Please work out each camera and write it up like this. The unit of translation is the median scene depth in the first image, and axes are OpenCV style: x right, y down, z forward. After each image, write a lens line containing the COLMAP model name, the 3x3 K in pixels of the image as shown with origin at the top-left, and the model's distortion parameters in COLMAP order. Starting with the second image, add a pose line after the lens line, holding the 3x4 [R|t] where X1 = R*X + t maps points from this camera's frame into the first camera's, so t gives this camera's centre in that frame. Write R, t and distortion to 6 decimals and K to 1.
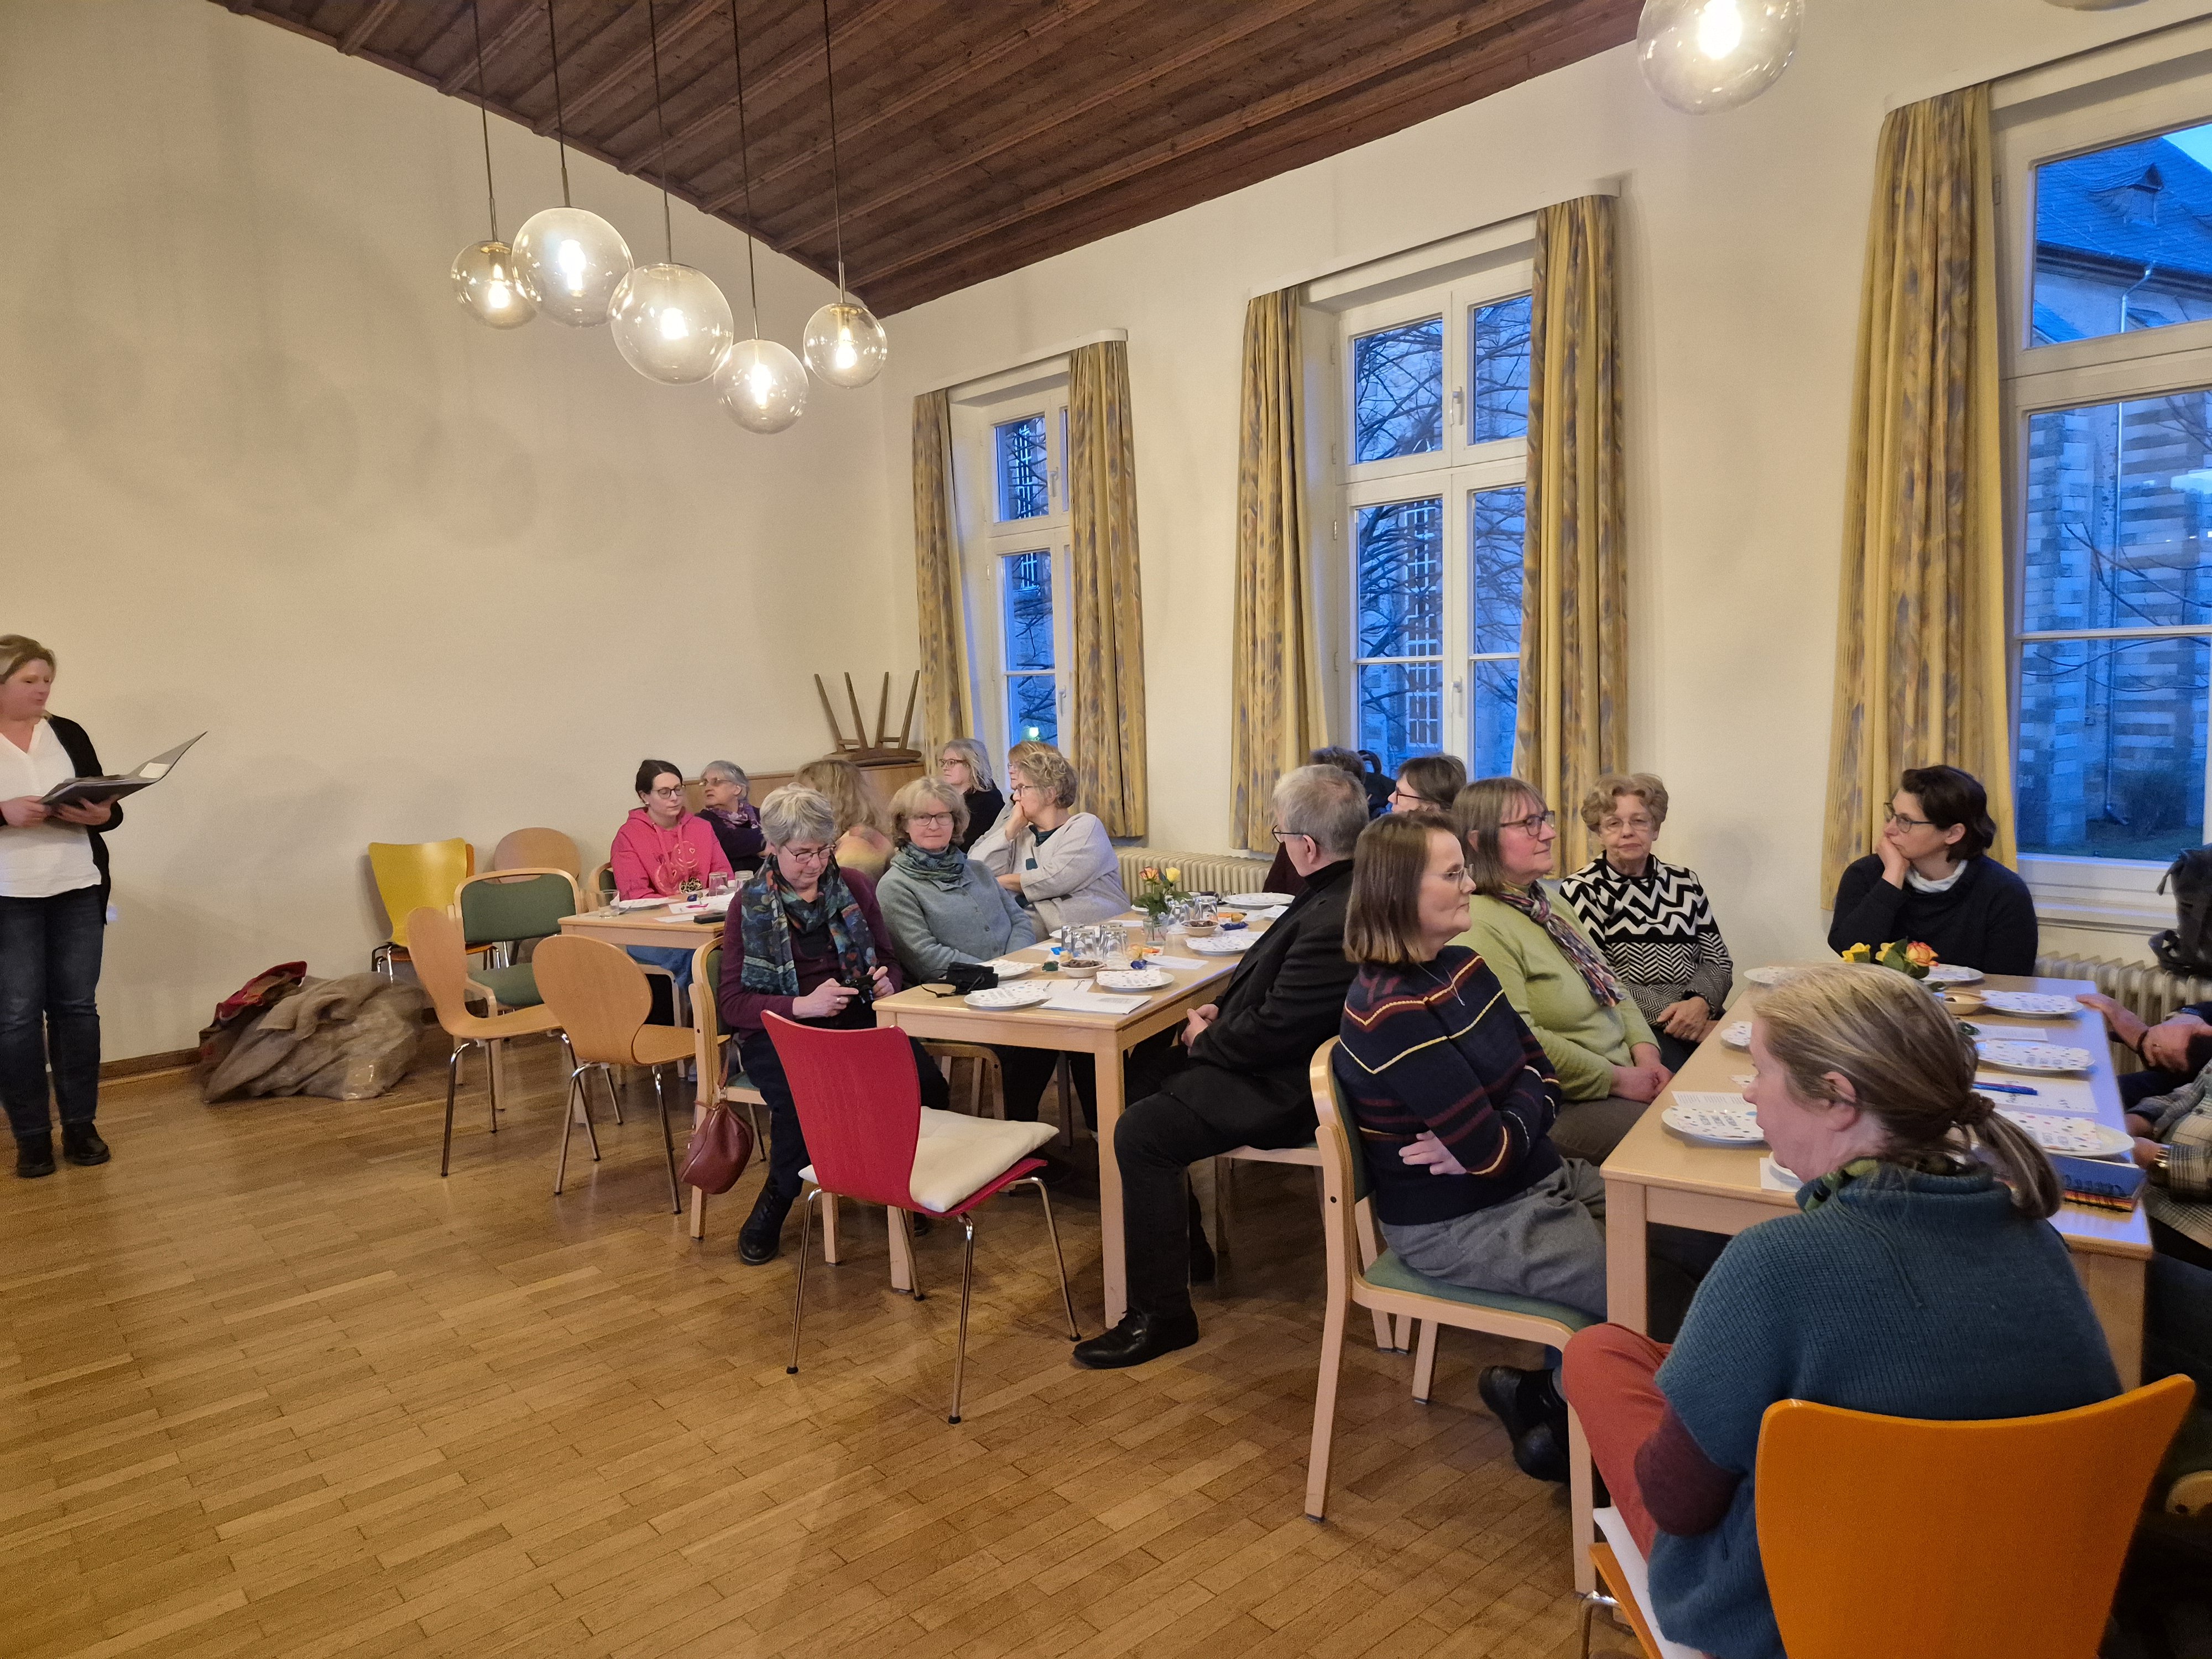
lens RADIAL K [[1461.7, 0, 1114.0], [0, 1461.7, 819.3], [0, 0, 1]] dist [0.079321, -0.061418]
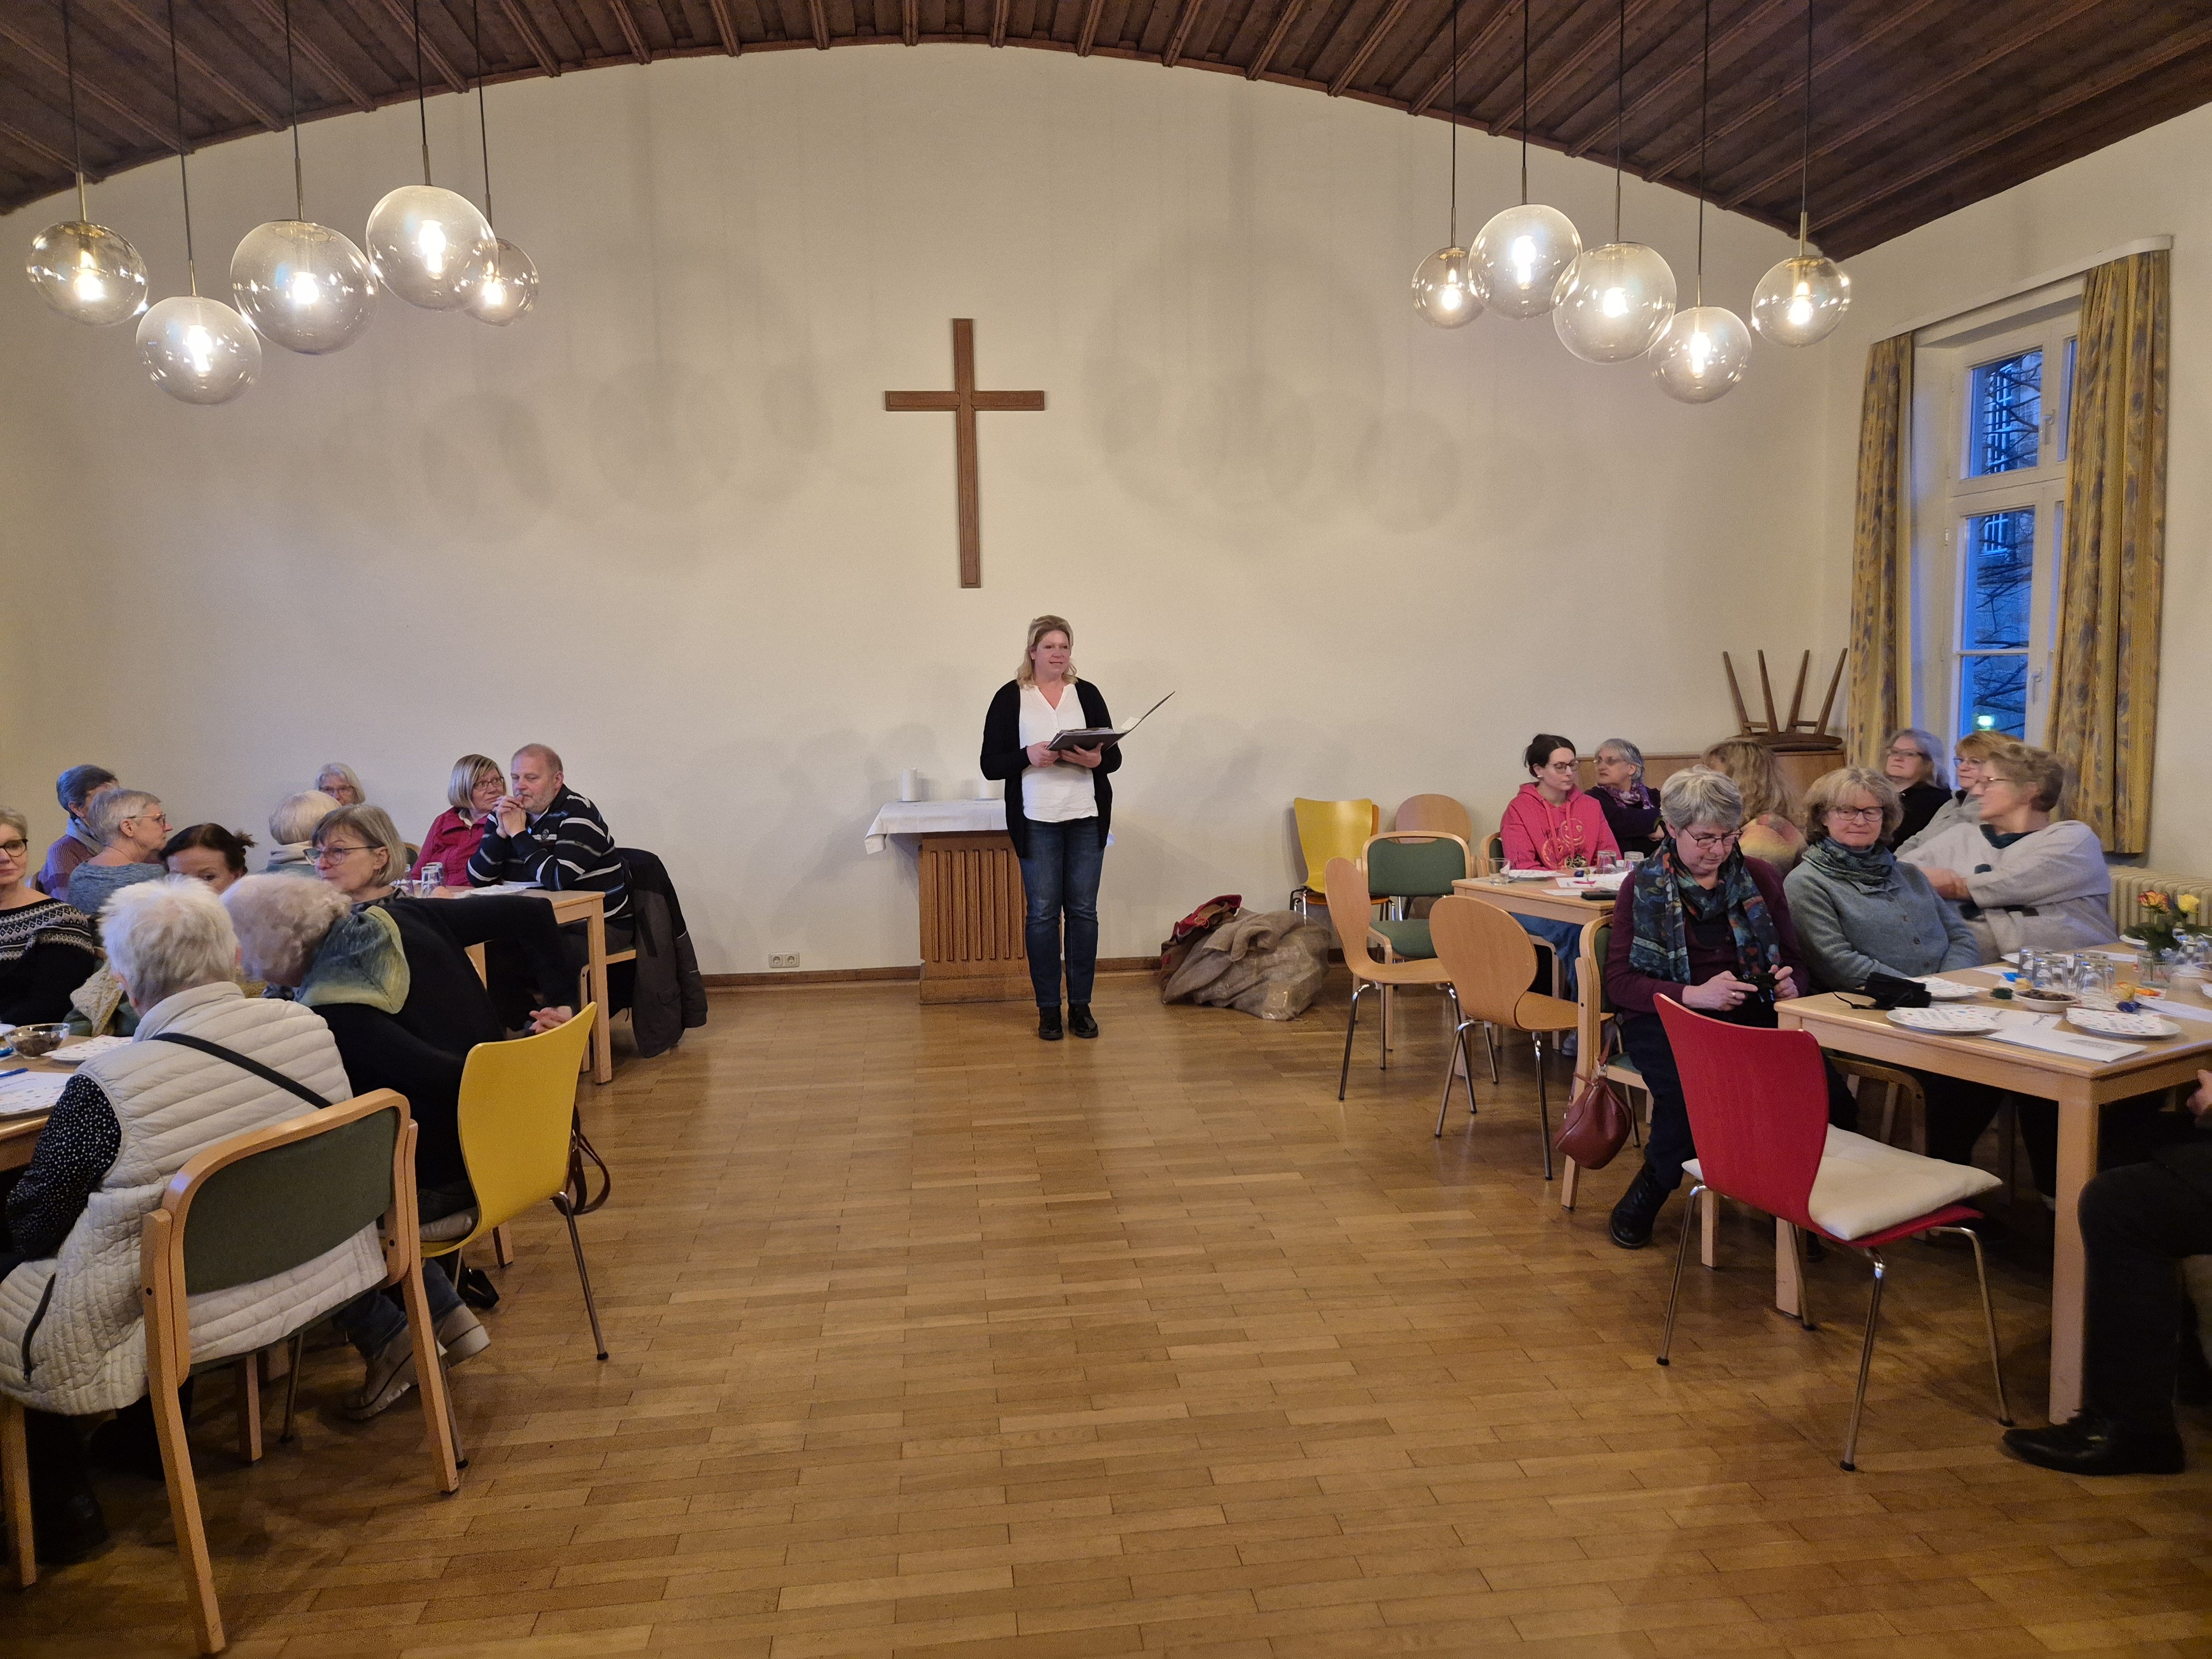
lens RADIAL K [[1462.6, 0, 1108.0], [0, 1462.6, 805.2], [0, 0, 1]] dist [0.063603, -0.041863]
pose [[0.832709, 0.071542, -0.549070, -0.006839], [-0.067943, 0.997326, 0.026908, 0.001700], [0.549527, 0.014899, 0.835343, -0.020287]]
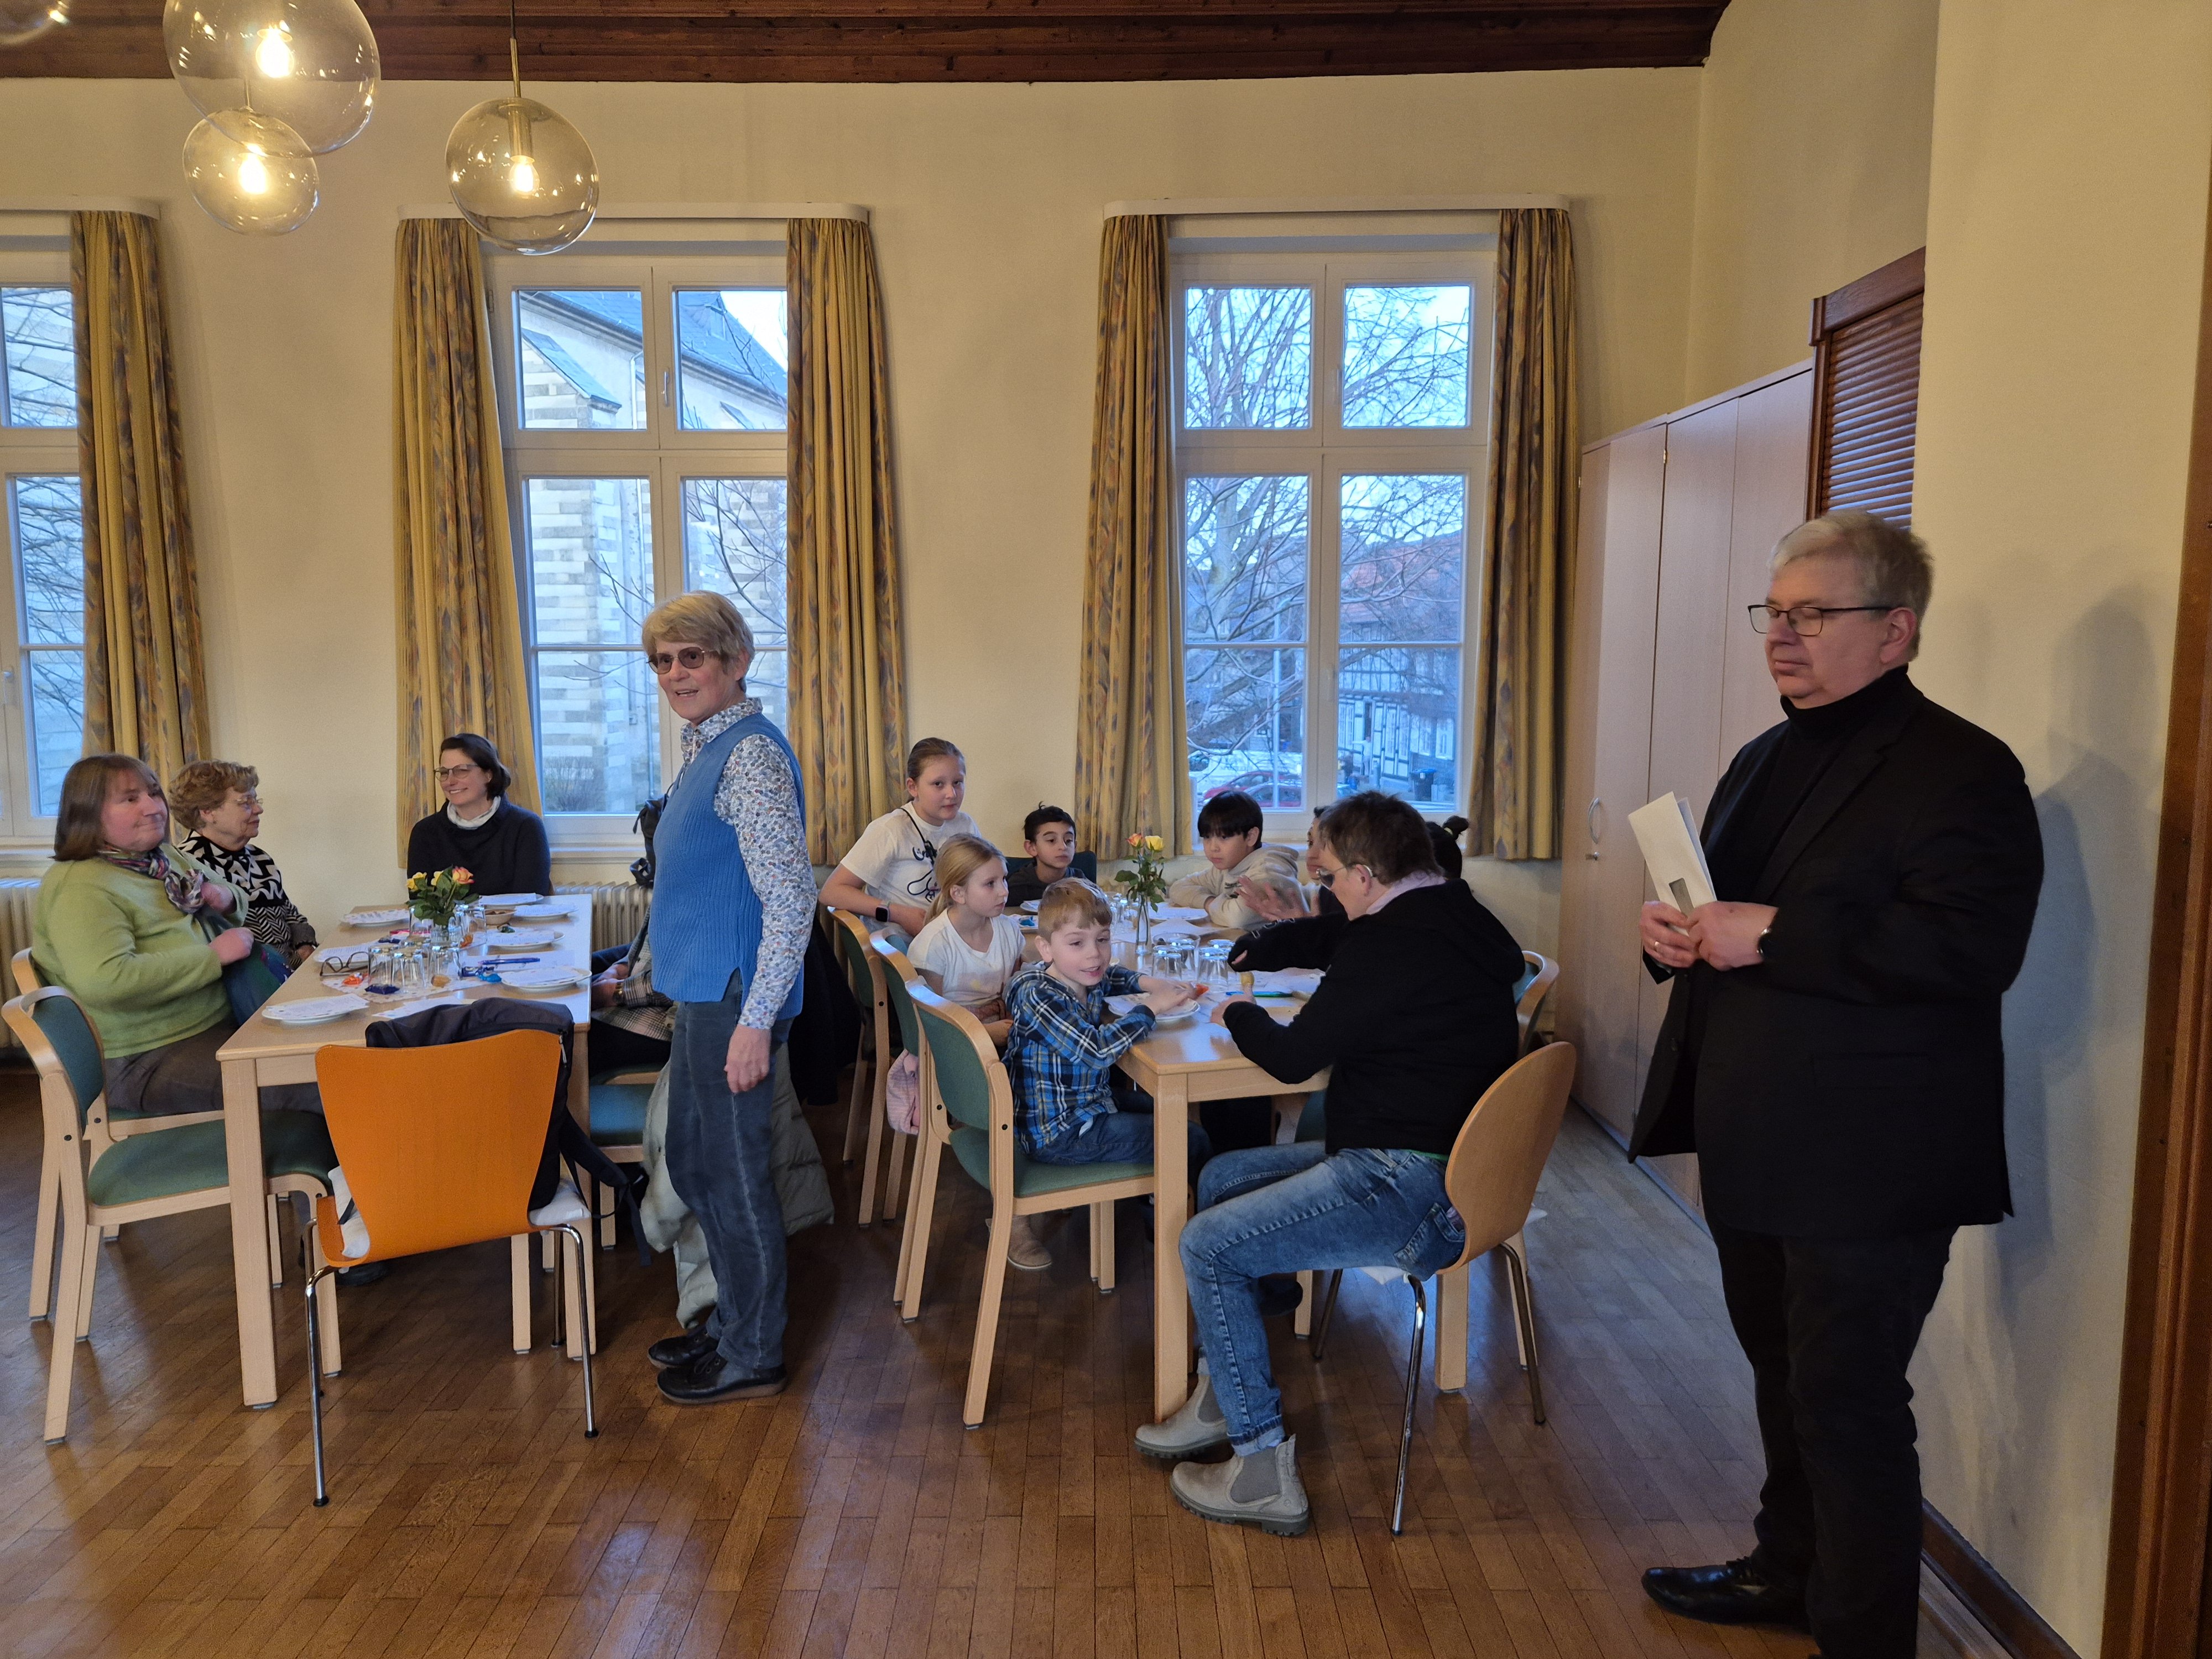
lens RADIAL K [[1498.0, 0, 1102.0], [0, 1498.0, 800.9], [0, 0, 1]] dist [0.065147, -0.044735]
pose [[0.643470, -0.046808, 0.764039, -0.082419], [0.058538, 0.998215, 0.011854, 0.022786], [-0.763230, 0.037097, 0.645061, -0.205162]]
